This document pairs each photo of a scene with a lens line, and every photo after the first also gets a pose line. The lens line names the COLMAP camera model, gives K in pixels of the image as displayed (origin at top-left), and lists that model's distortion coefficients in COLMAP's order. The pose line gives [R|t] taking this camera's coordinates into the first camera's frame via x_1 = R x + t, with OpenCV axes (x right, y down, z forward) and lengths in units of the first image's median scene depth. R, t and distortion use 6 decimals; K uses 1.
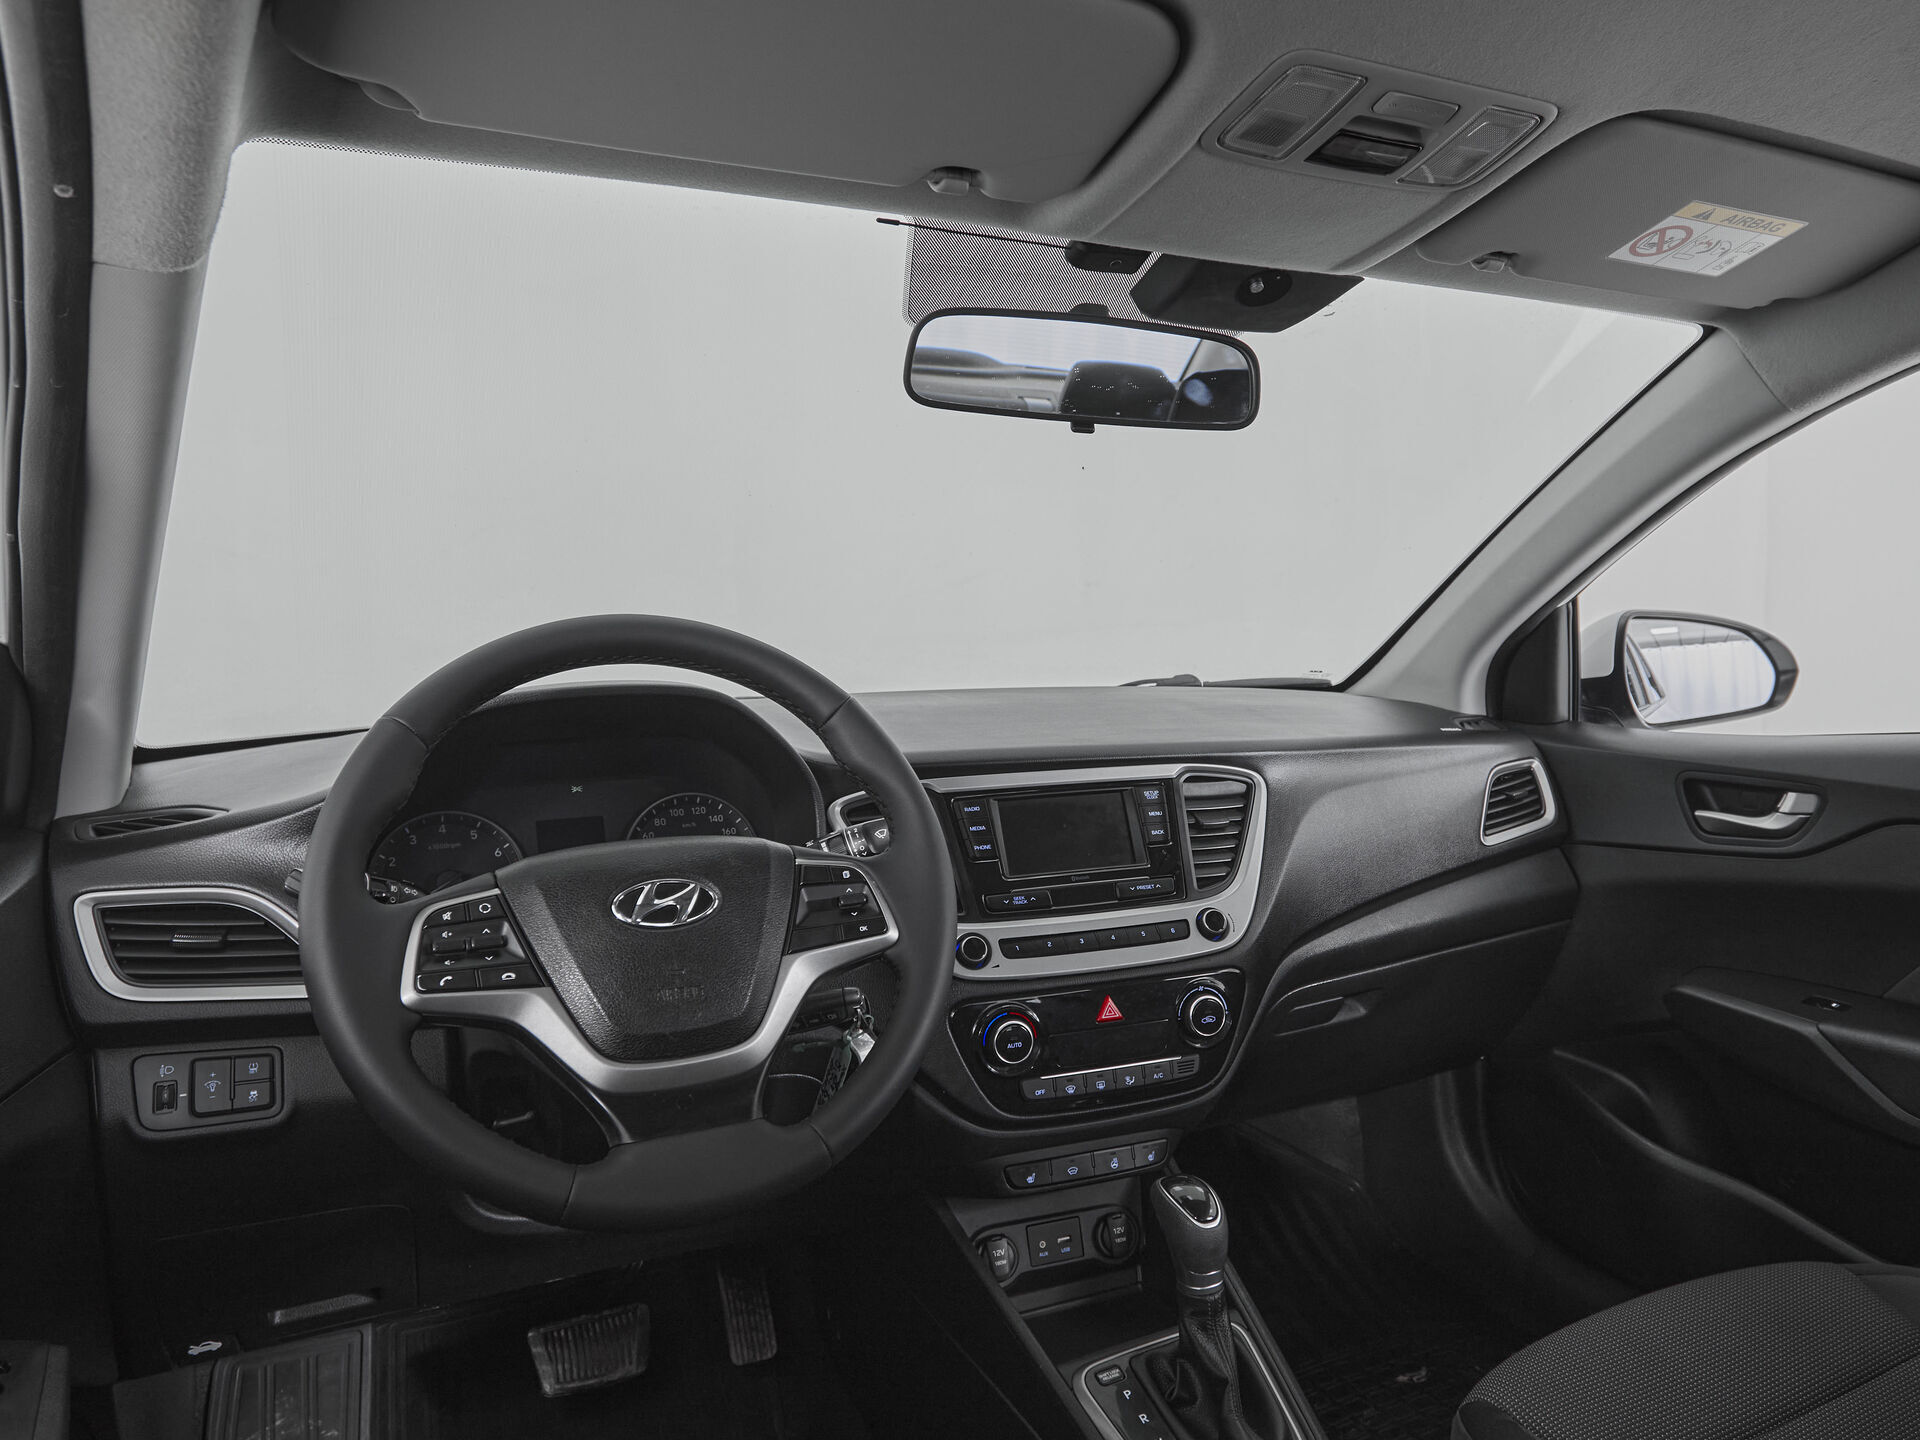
lens RADIAL K [[1324.6, 0, 1008.1], [0, 1324.6, 730.3], [0, 0, 1]] dist [-0.004631, -0.003159]
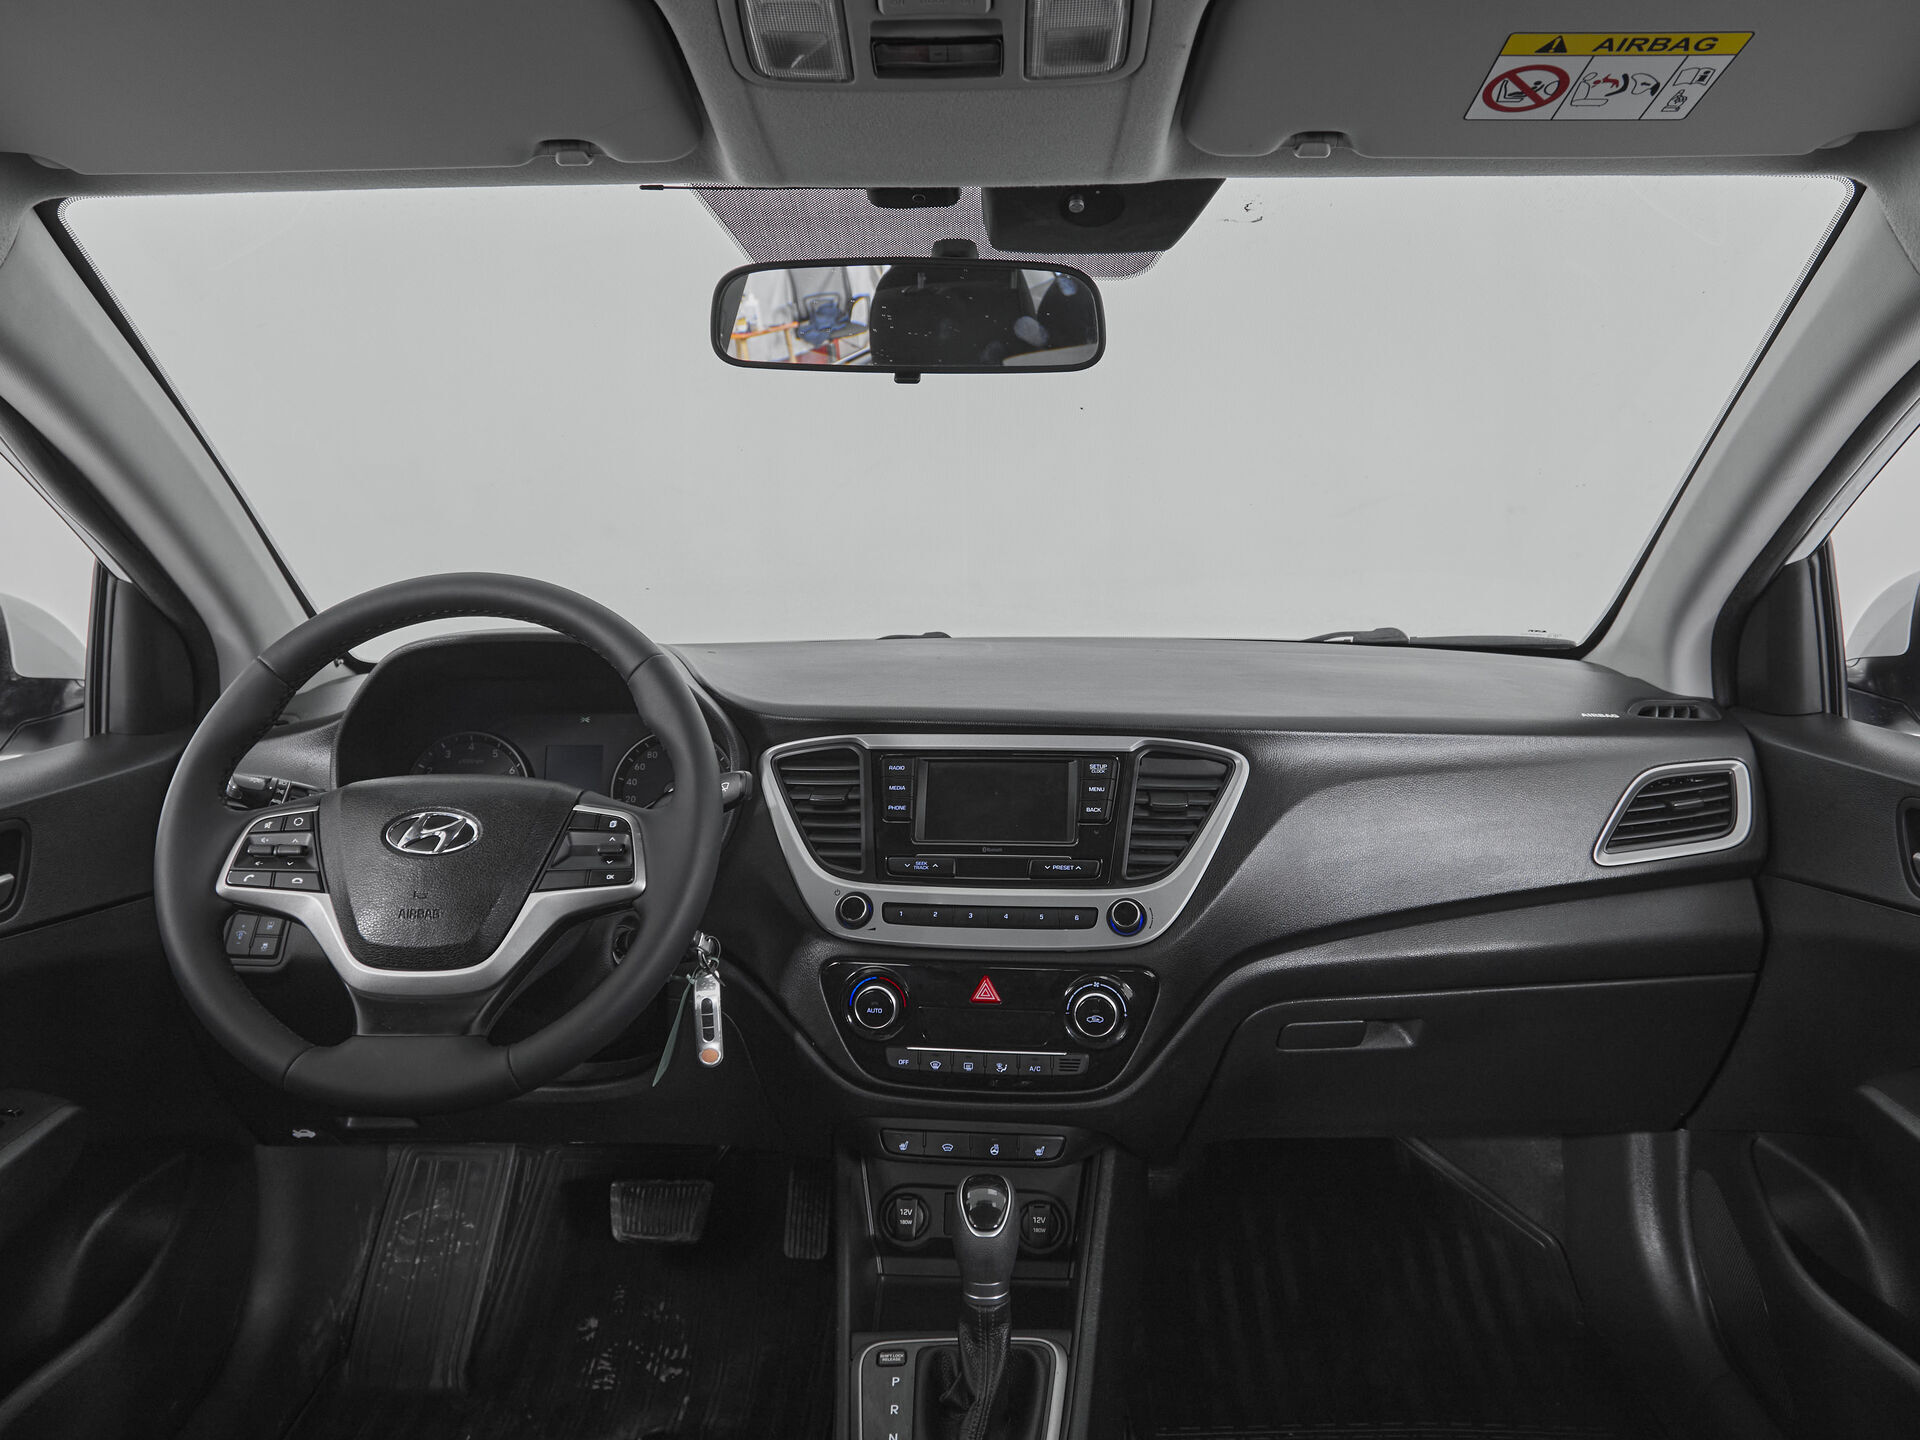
lens RADIAL K [[1317.2, 0, 960.0], [0, 1317.2, 720.0], [0, 0, 1]] dist [-0.006188, 0.000712]
pose [[0.886623, 0.070149, -0.457142, 0.463907], [-0.044943, 0.996820, 0.065797, -0.043039], [0.460304, -0.037792, 0.886957, 0.154480]]
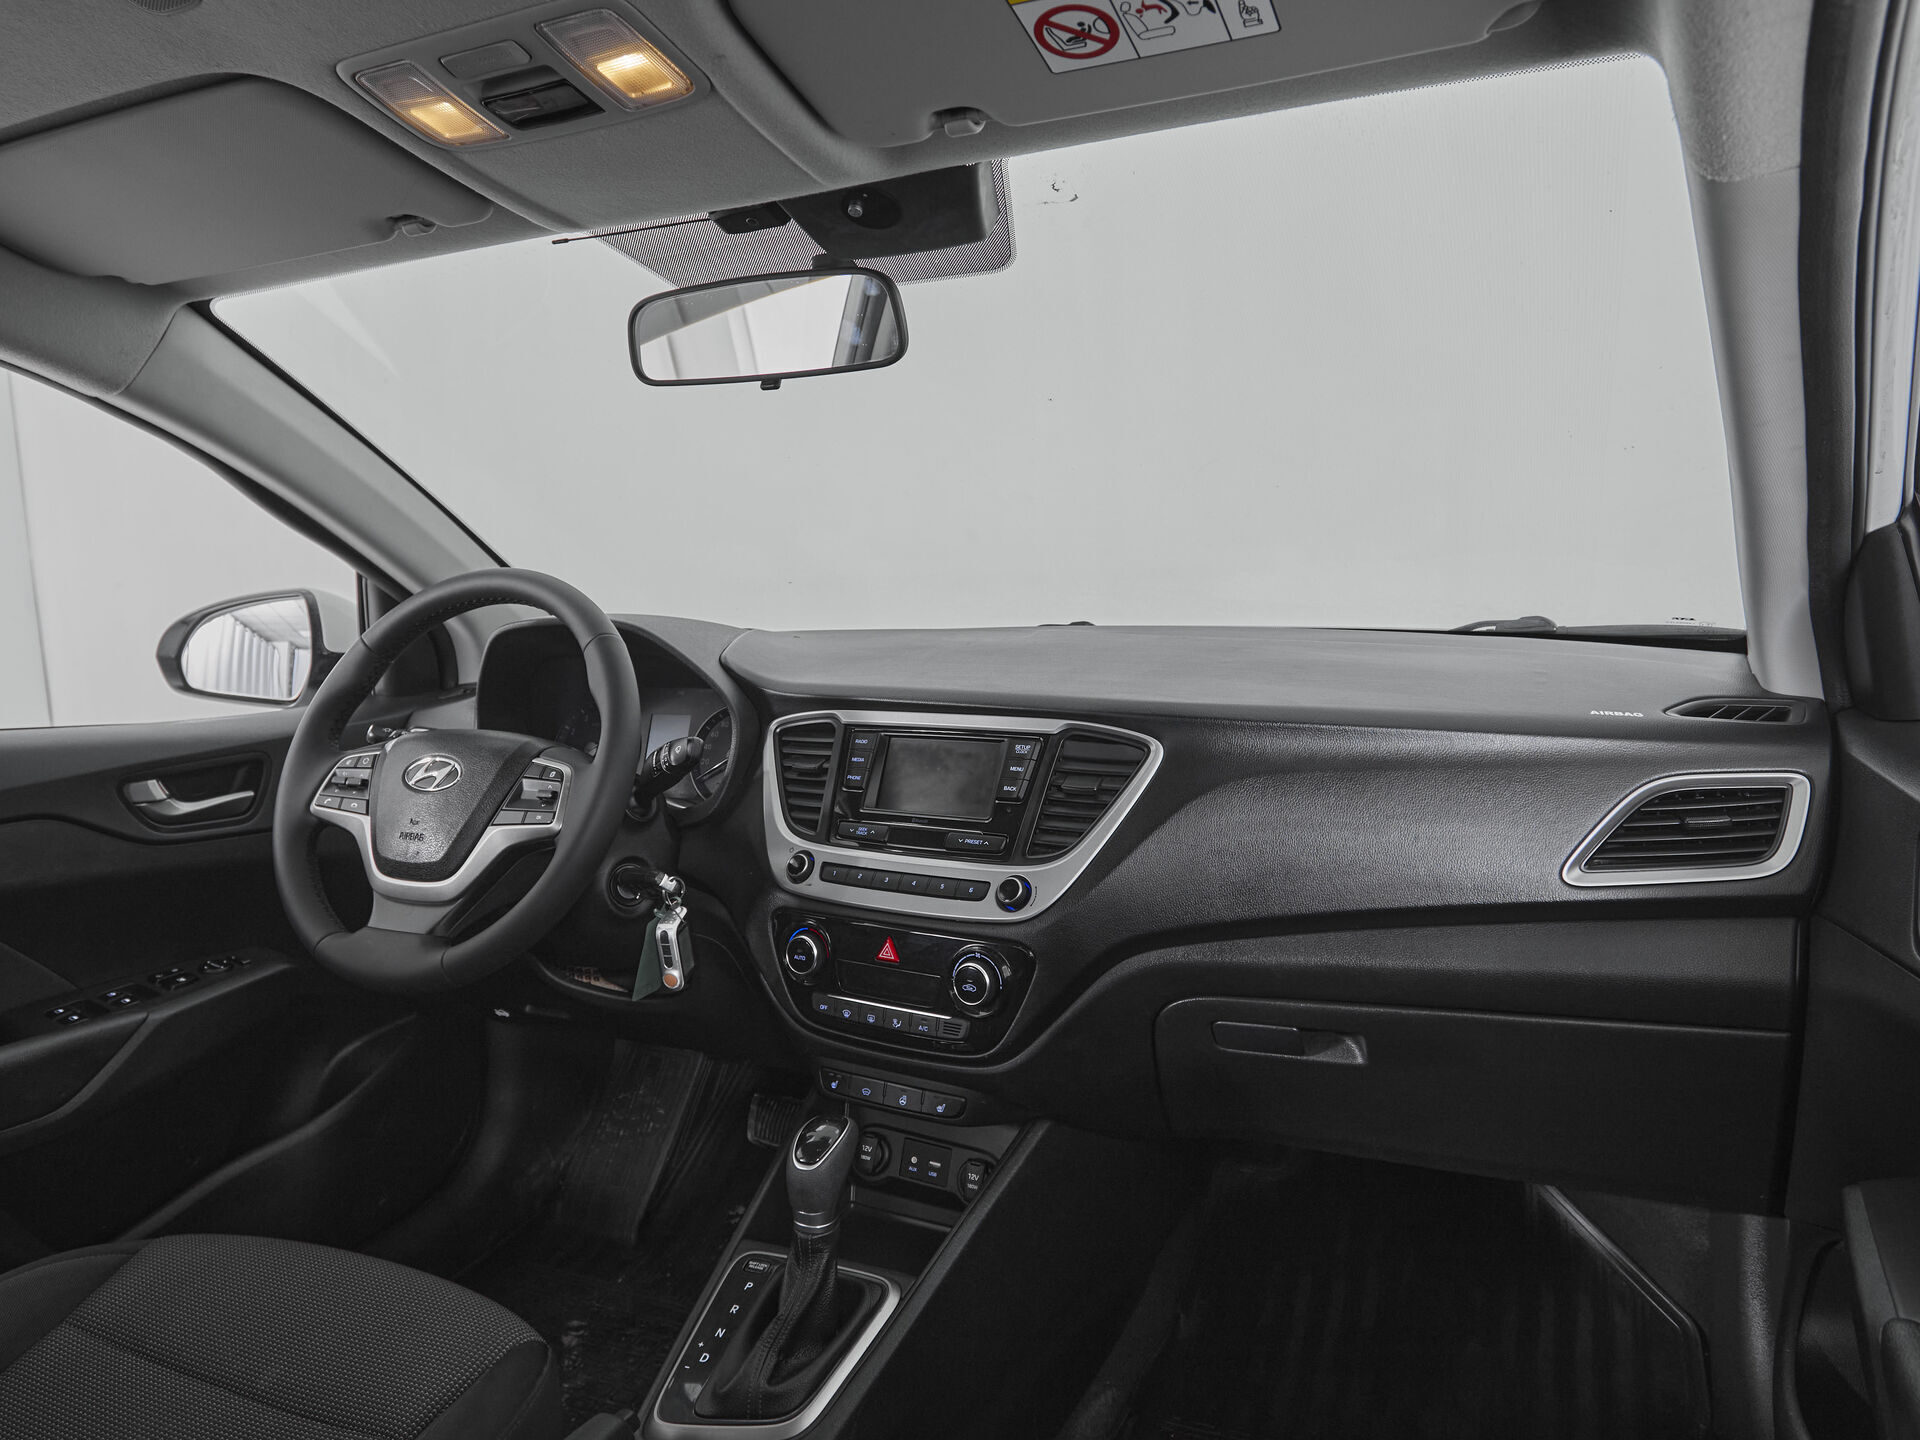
lens RADIAL K [[1235.6, 0, 960.0], [0, 1235.6, 720.0], [0, 0, 1]] dist [-0.004867, -0.000110]
pose [[0.630138, 0.098720, -0.770182, 0.802217], [-0.044724, 0.994853, 0.090926, -0.053274], [0.775194, -0.022851, 0.631310, 0.431351]]
